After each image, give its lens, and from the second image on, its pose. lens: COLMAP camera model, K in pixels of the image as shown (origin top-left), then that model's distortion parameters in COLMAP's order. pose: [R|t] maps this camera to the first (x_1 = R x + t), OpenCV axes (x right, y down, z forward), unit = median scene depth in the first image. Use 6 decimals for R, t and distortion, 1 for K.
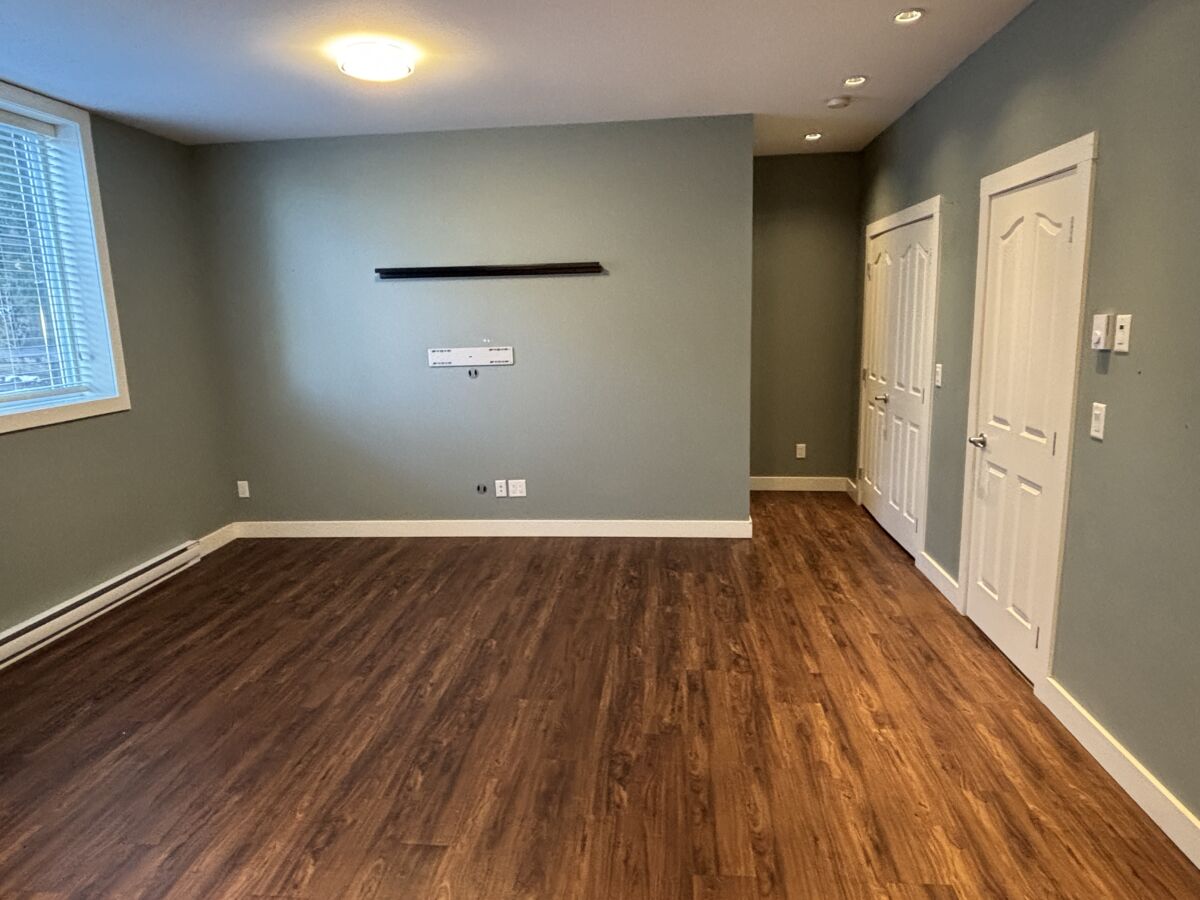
lens RADIAL K [[736.8, 0, 596.2], [0, 736.8, 442.6], [0, 0, 1]] dist [-0.008082, -0.004138]
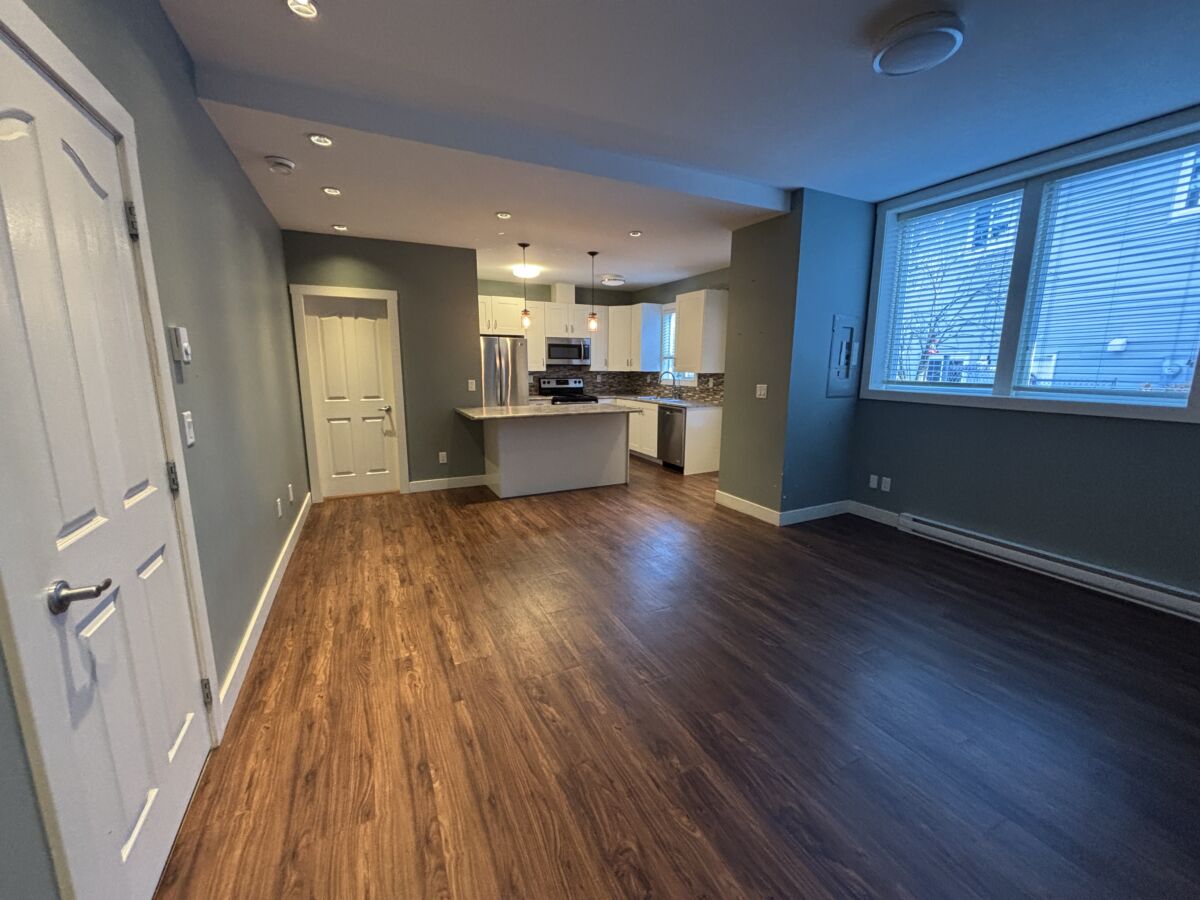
lens RADIAL K [[482.9, 0, 596.1], [0, 482.9, 456.4], [0, 0, 1]] dist [0.002621, 0.000261]
pose [[-0.853485, 0.127815, -0.505199, 0.436045], [-0.070503, 0.932219, 0.354959, -0.230360], [0.516326, 0.338571, -0.786624, 1.525072]]
